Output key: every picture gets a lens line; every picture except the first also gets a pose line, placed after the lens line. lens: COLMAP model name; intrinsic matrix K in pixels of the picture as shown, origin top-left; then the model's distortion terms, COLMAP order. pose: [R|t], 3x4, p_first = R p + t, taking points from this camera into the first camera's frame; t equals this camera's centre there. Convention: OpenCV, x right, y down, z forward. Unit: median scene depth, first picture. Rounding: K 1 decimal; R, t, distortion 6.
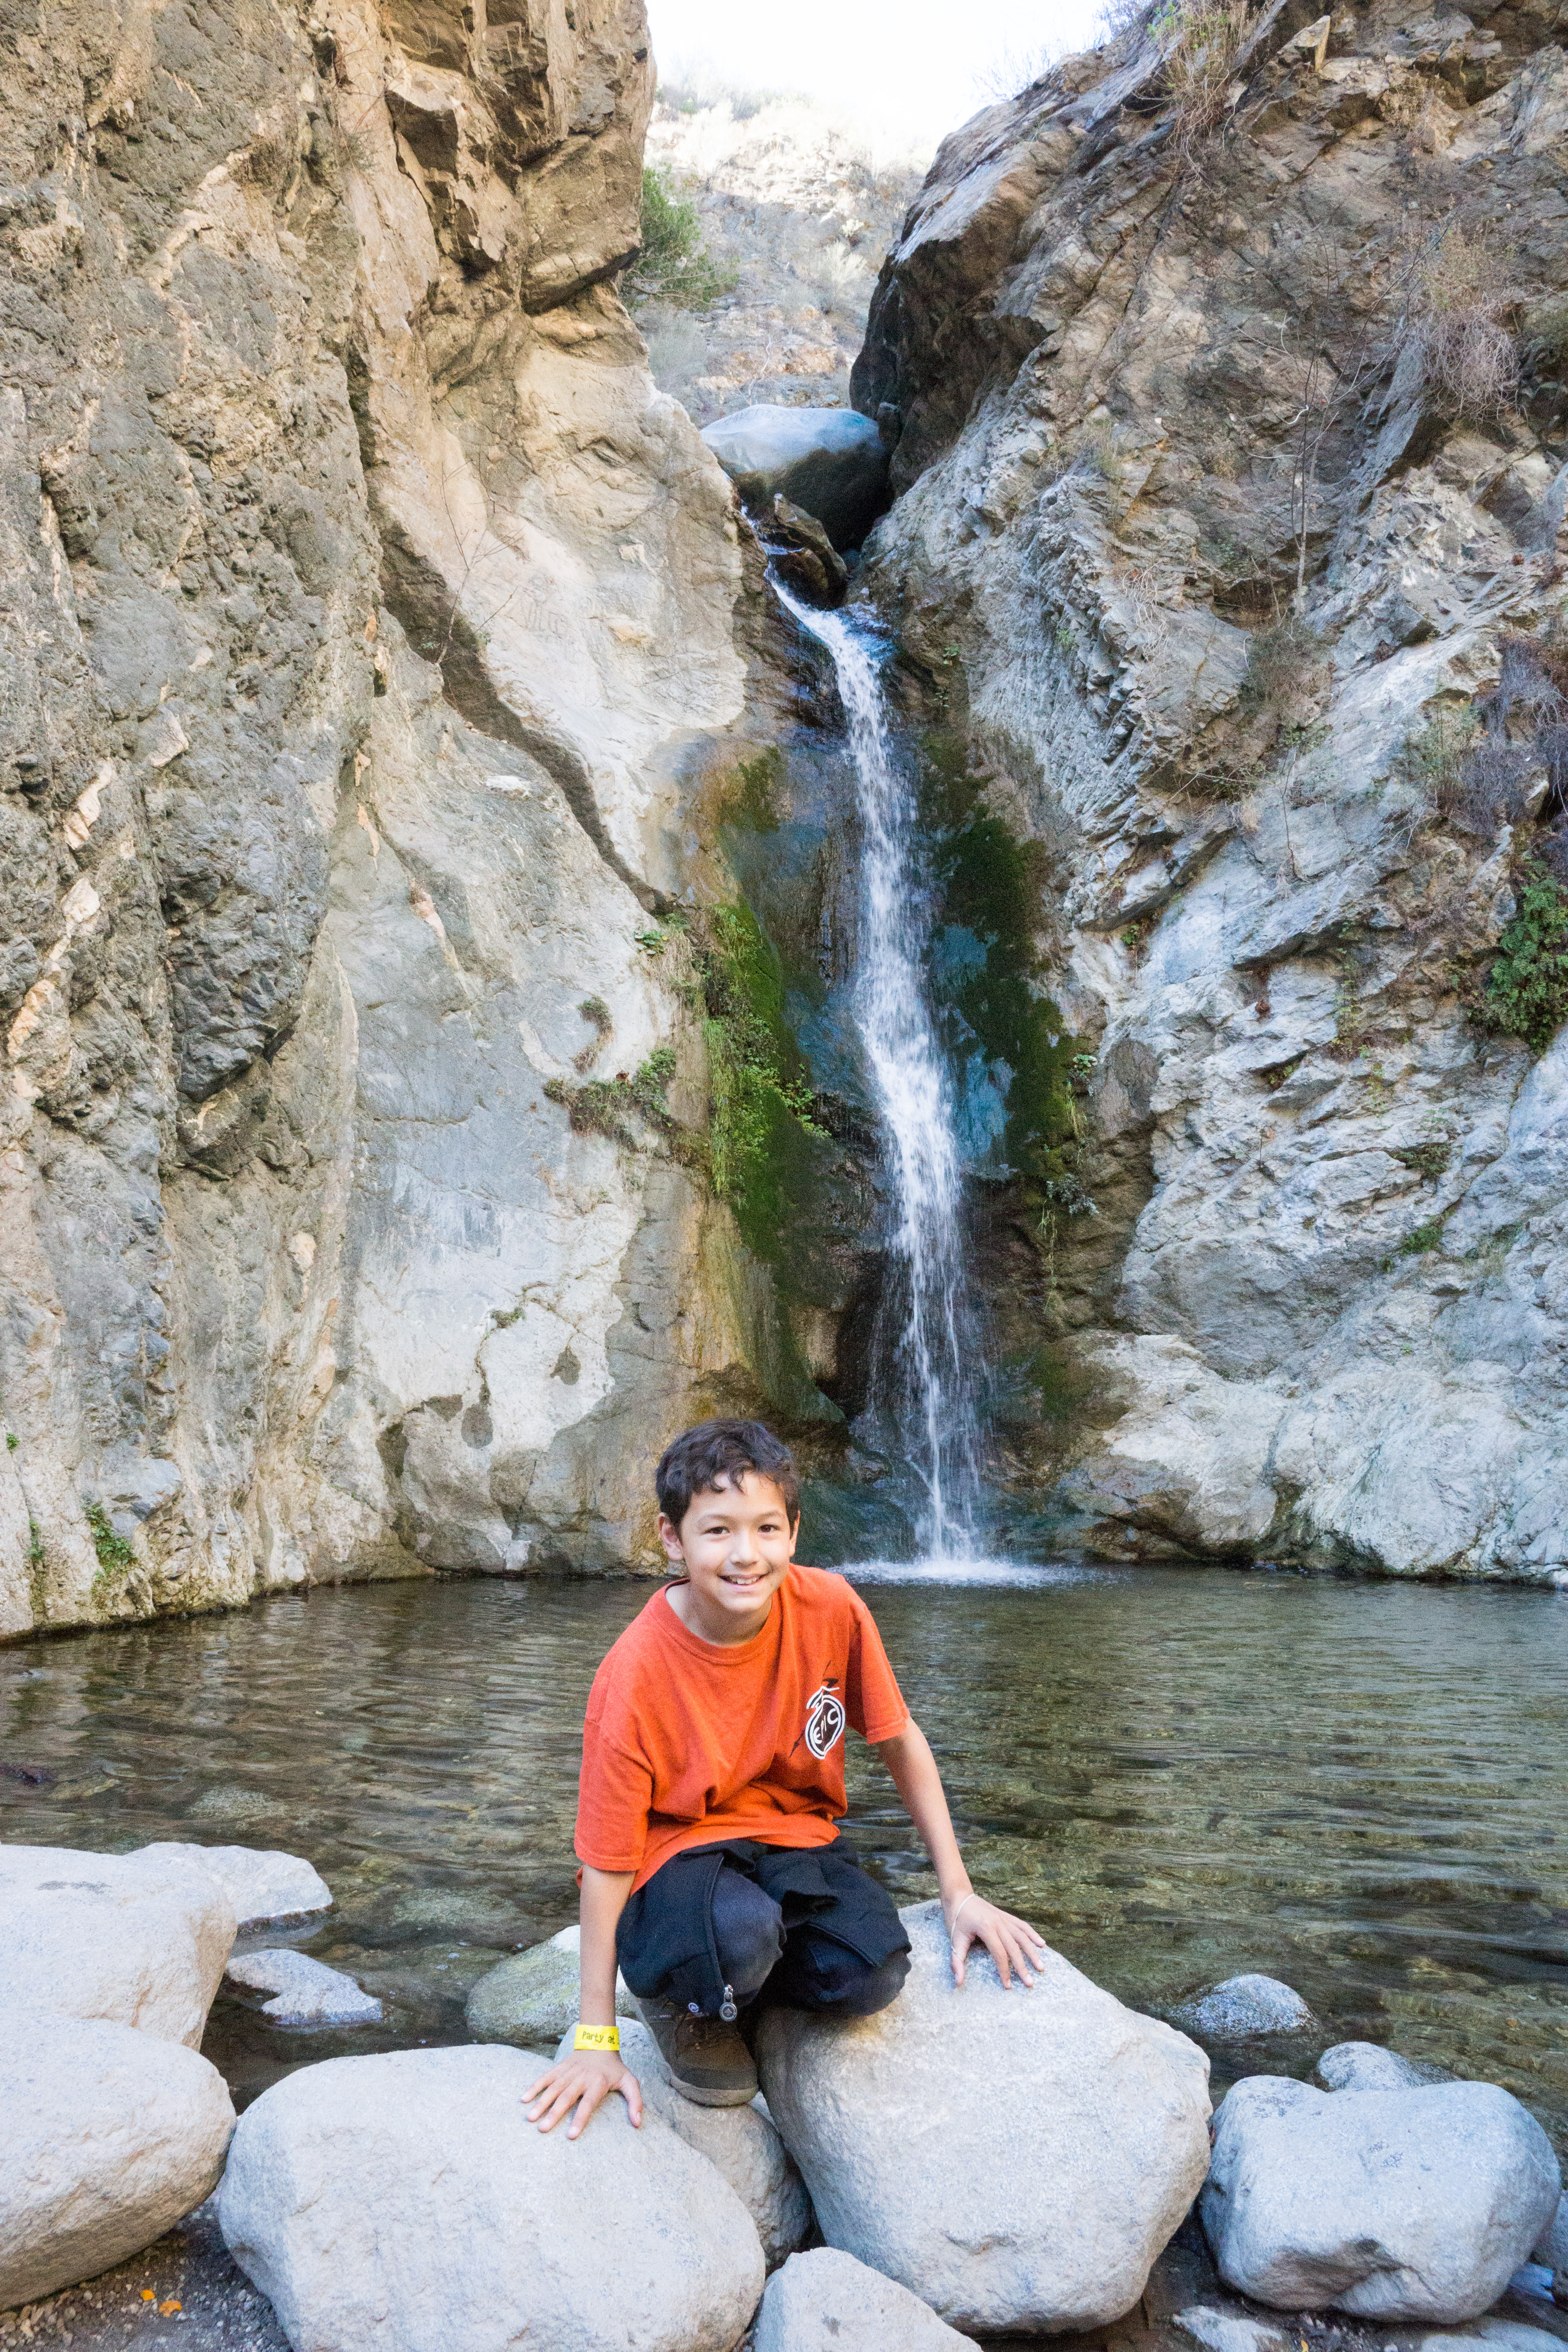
lens RADIAL K [[1588.6, 0, 784.0], [0, 1588.6, 1176.0], [0, 0, 1]] dist [-0.106625, 0.085137]
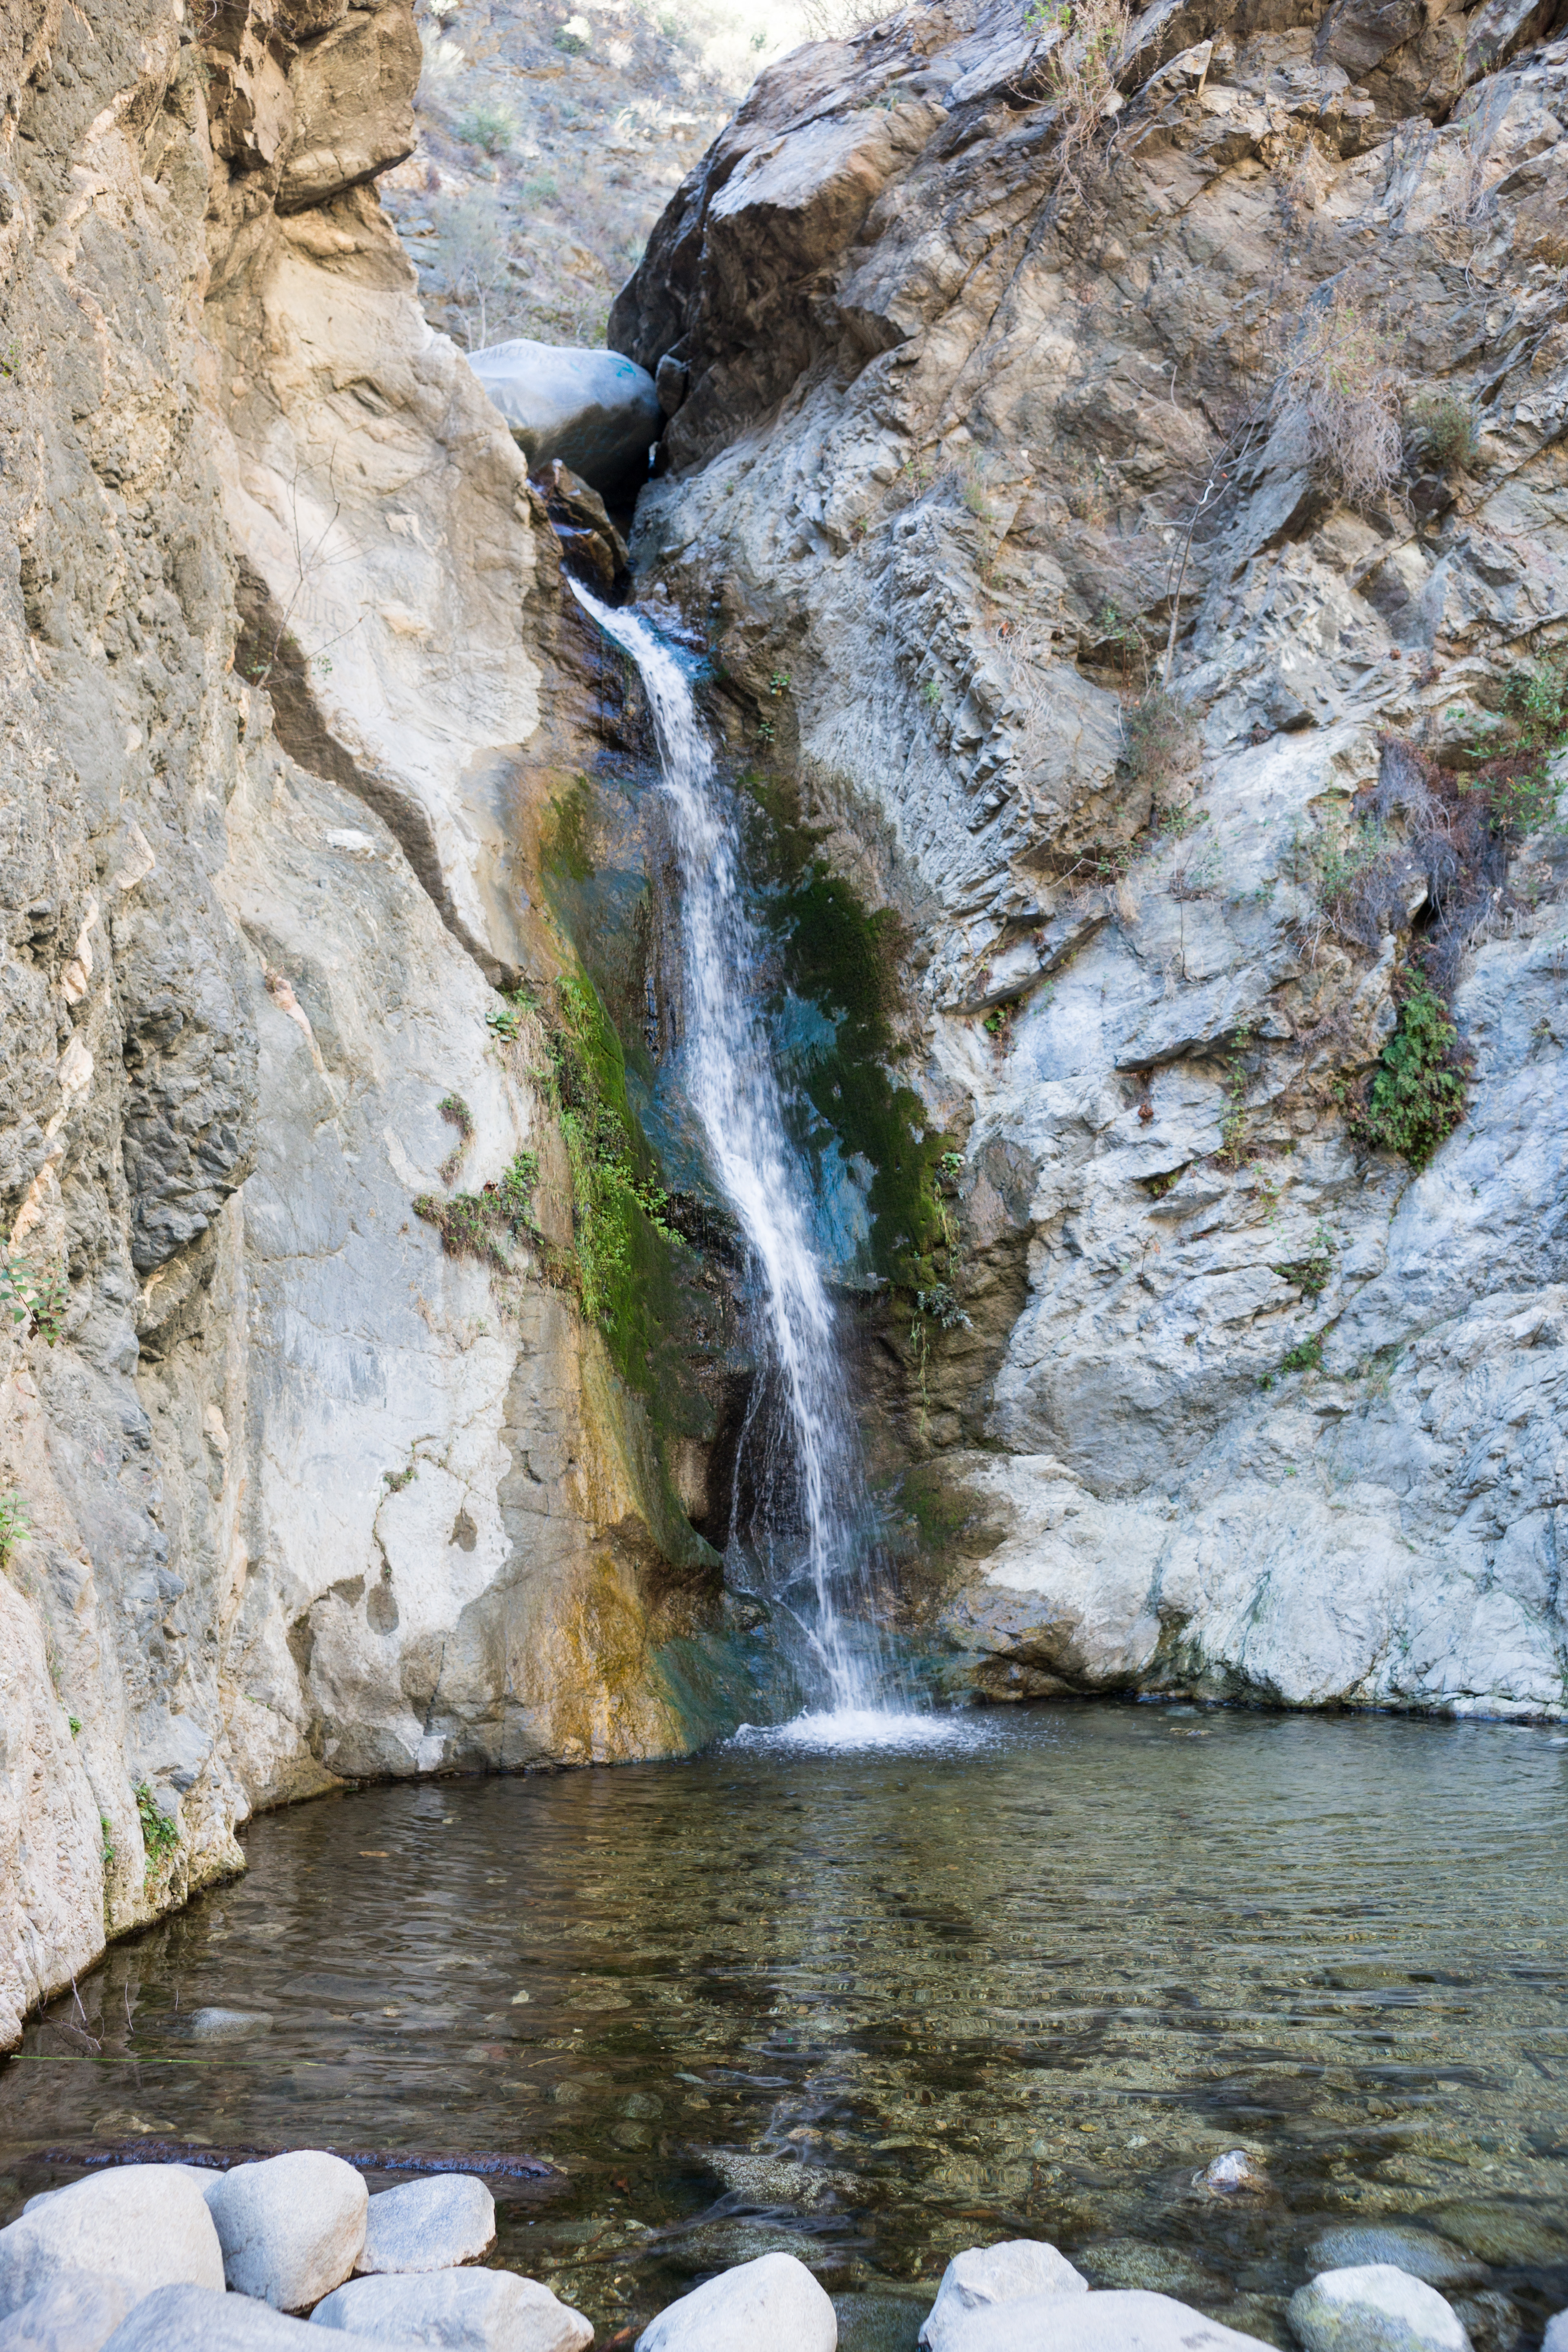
lens RADIAL K [[1894.9, 0, 782.4], [0, 1894.9, 1179.8], [0, 0, 1]] dist [-0.072919, 0.095659]
pose [[0.965800, 0.009553, 0.259114, -0.205648], [-0.013855, 0.999795, 0.014785, -0.080267], [-0.258919, -0.017869, 0.965734, -0.051627]]
